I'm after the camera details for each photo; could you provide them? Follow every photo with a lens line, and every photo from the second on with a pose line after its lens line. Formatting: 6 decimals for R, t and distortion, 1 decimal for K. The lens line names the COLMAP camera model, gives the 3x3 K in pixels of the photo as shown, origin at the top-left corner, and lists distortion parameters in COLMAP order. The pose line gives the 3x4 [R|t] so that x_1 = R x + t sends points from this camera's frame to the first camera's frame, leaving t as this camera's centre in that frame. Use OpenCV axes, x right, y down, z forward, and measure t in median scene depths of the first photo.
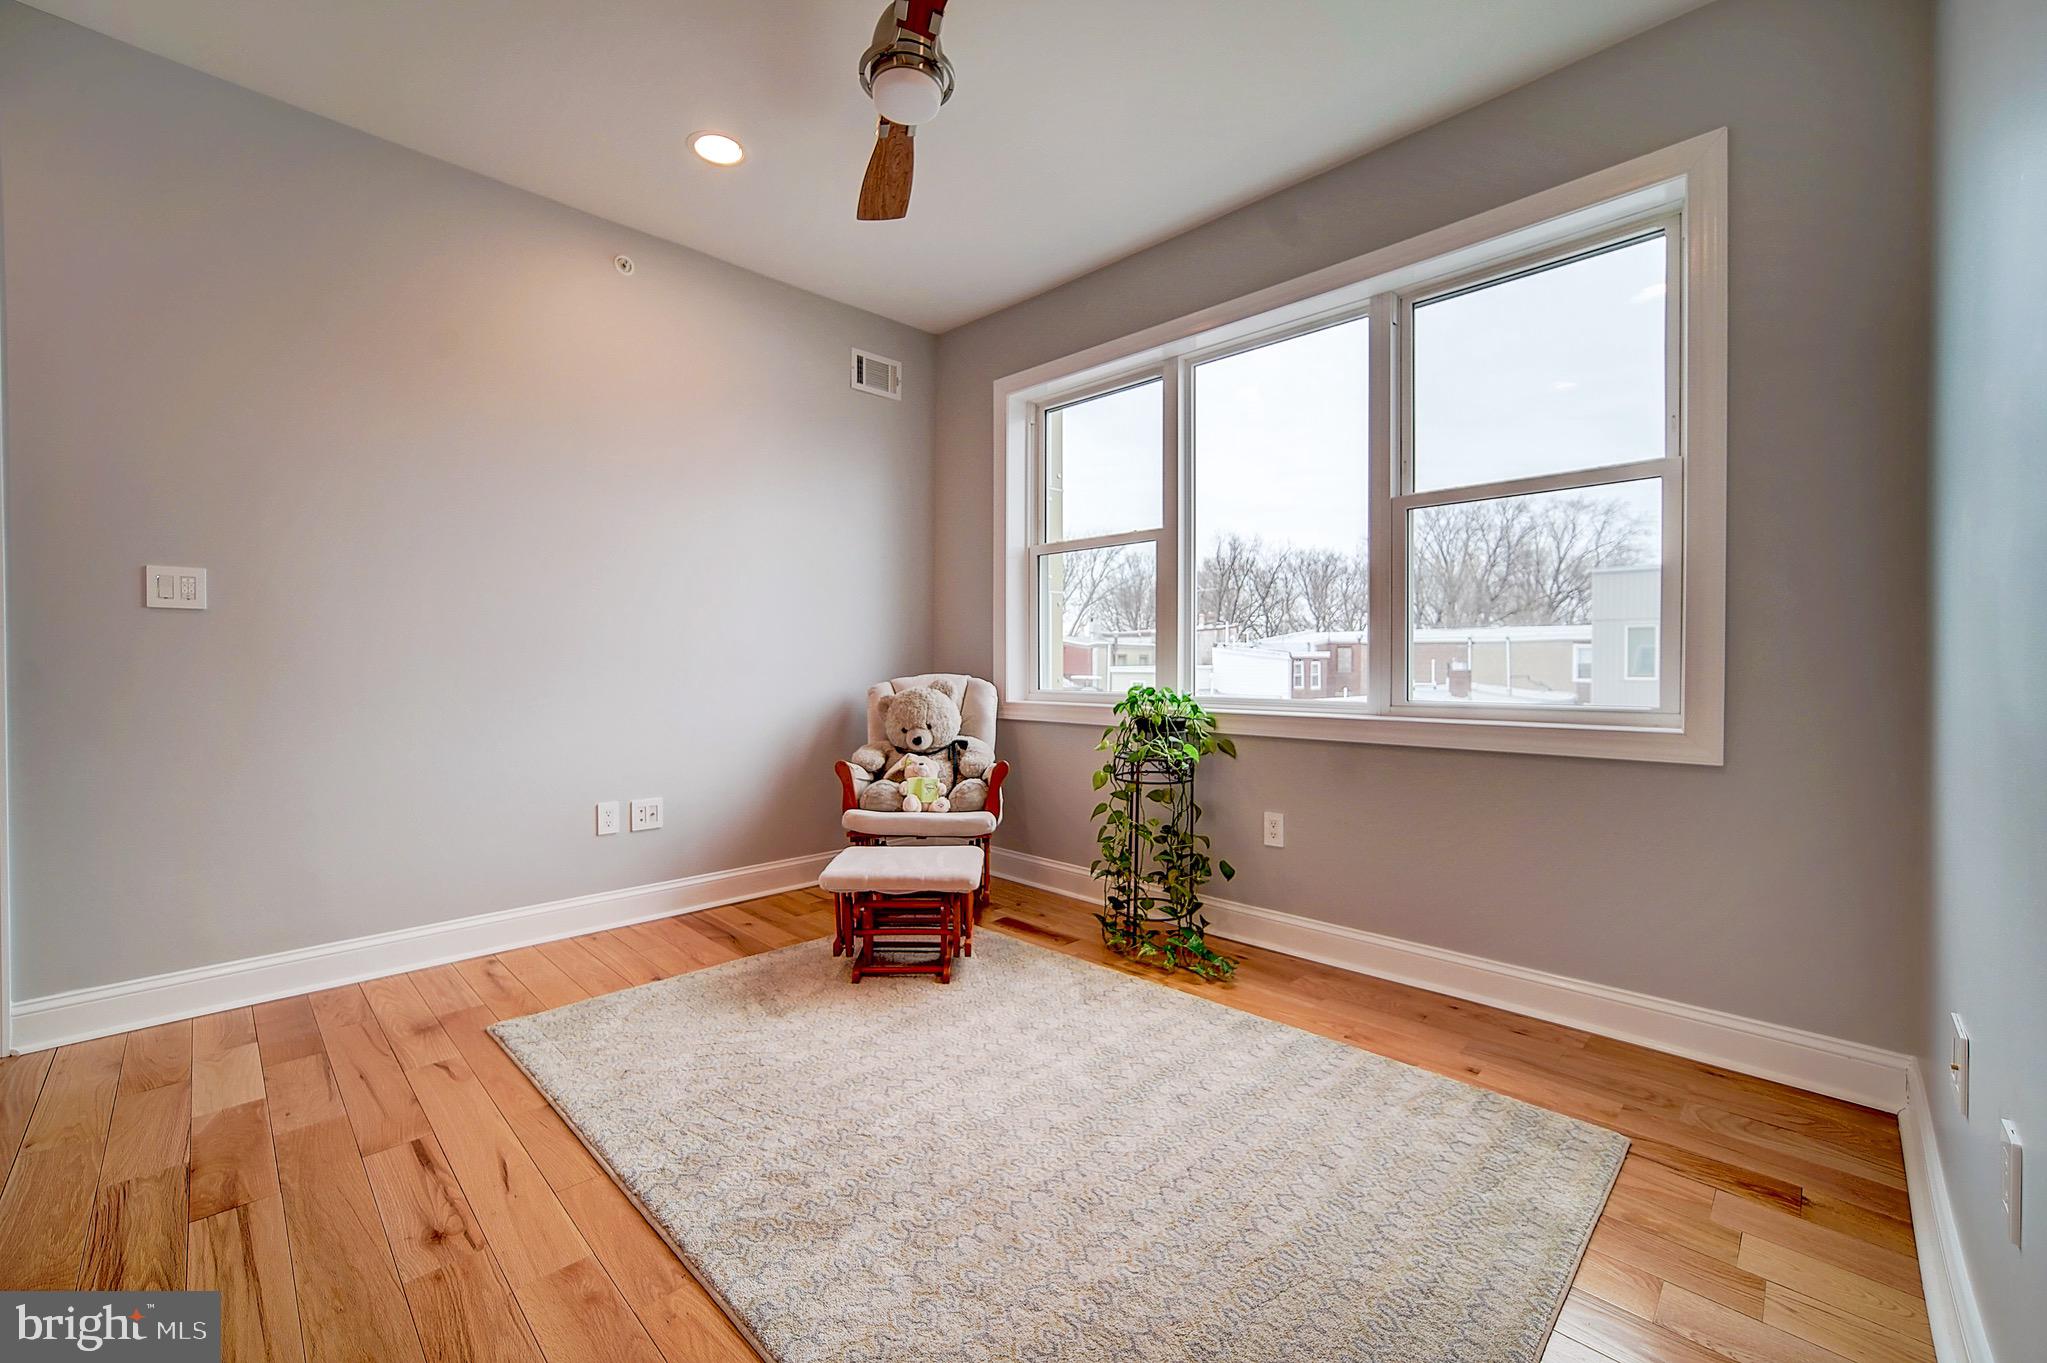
lens RADIAL K [[824.6, 0, 1023.5], [0, 824.6, 681.5], [0, 0, 1]] dist [-0.014697, 0.000127]
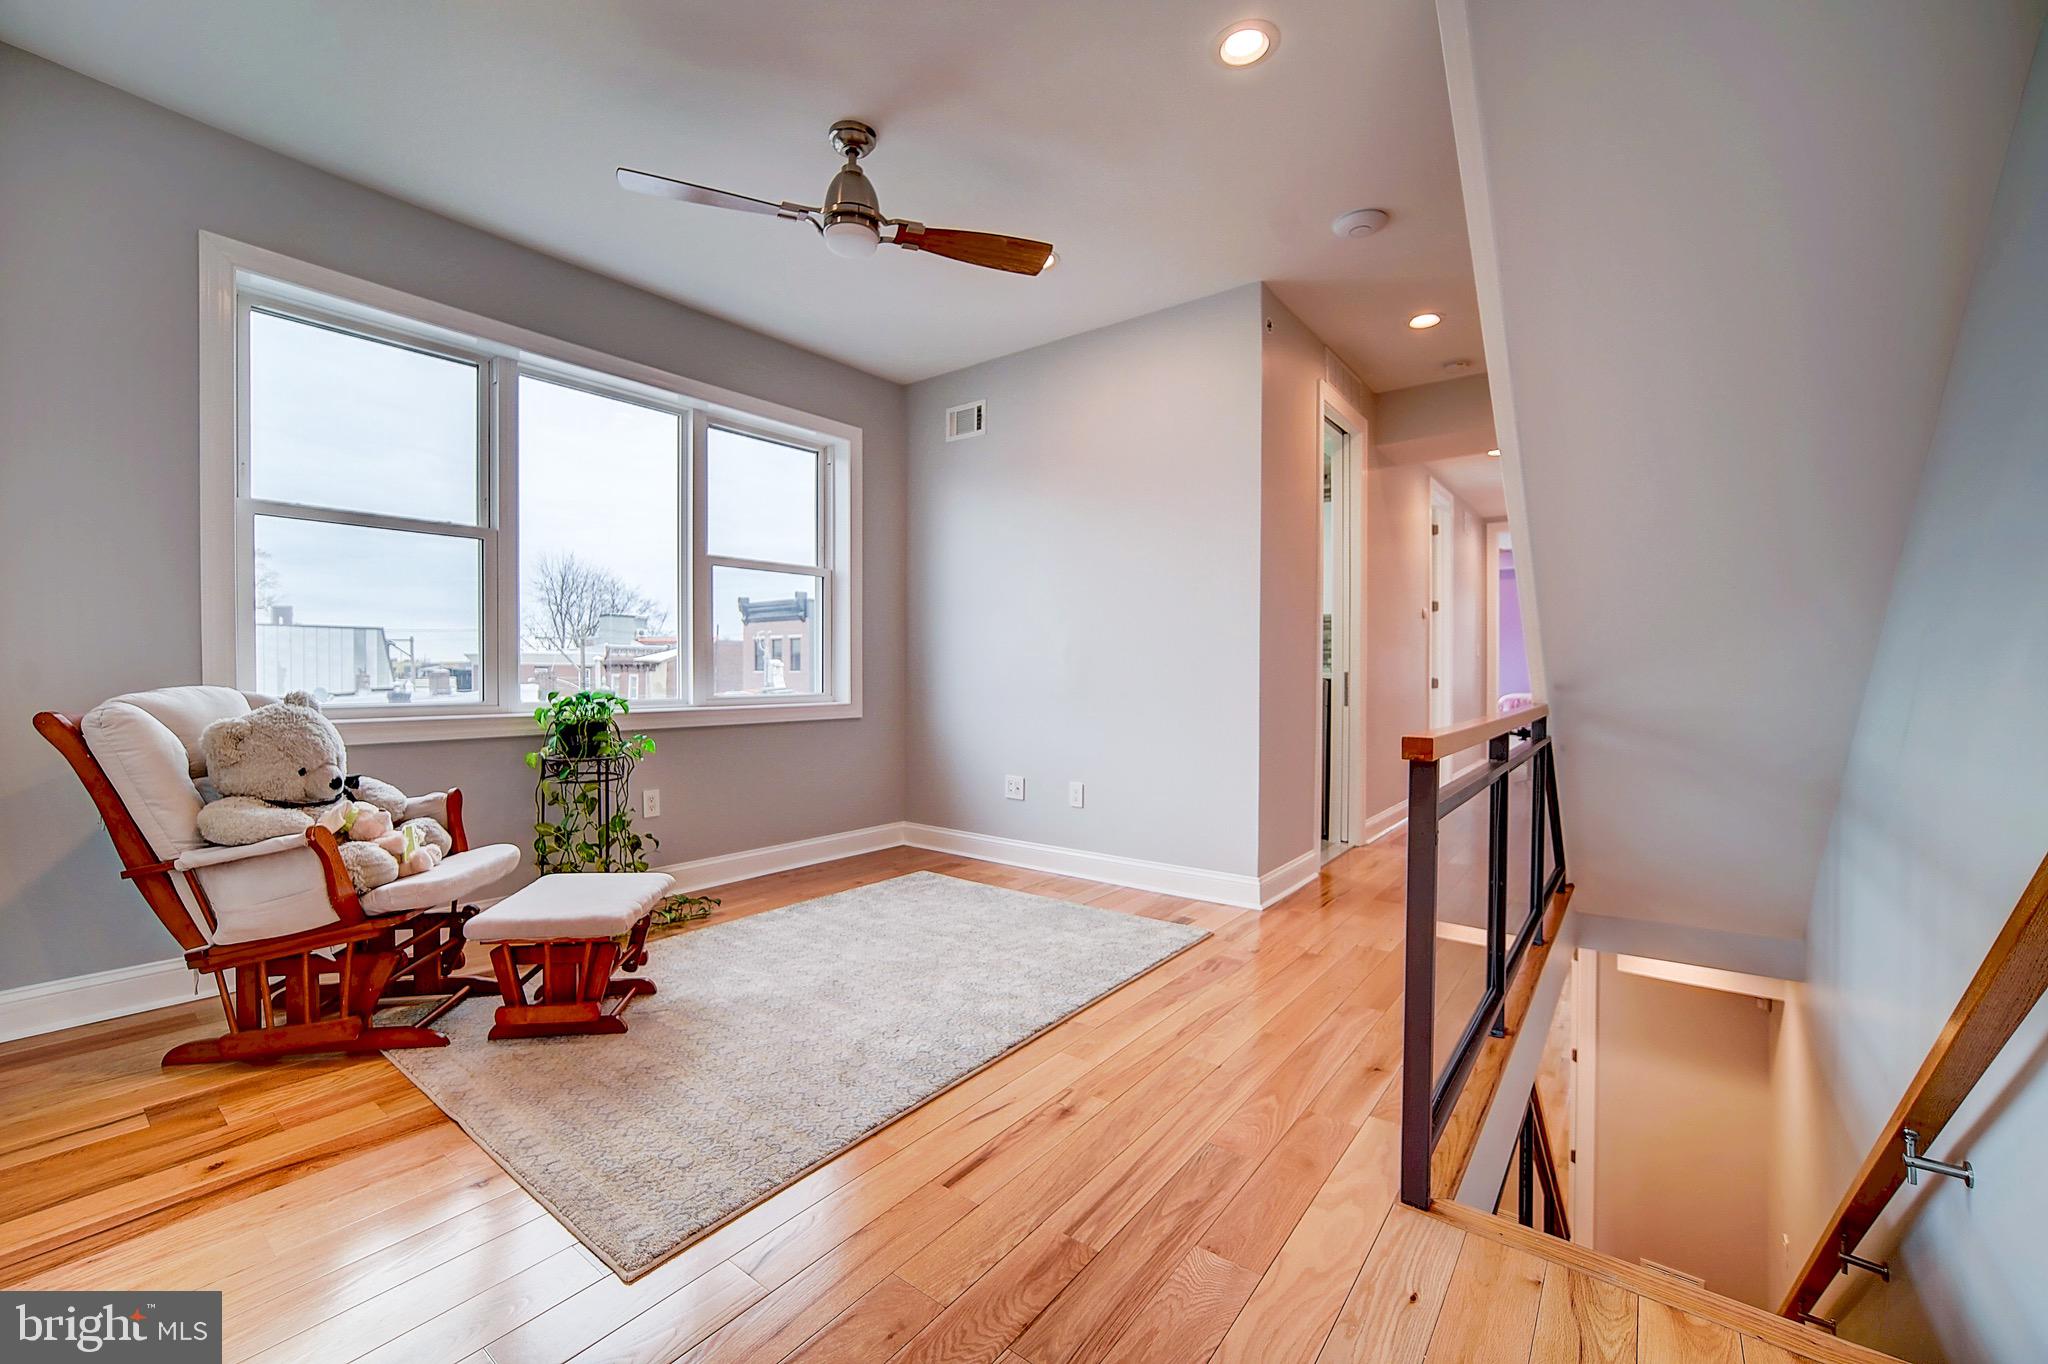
lens RADIAL K [[809.1, 0, 1017.0], [0, 809.1, 679.7], [0, 0, 1]] dist [-0.033107, 0.013867]
pose [[-0.115009, -0.015145, 0.993249, -1.010221], [0.007792, 0.999839, 0.016148, -0.023714], [-0.993334, 0.009597, -0.114872, 0.615194]]
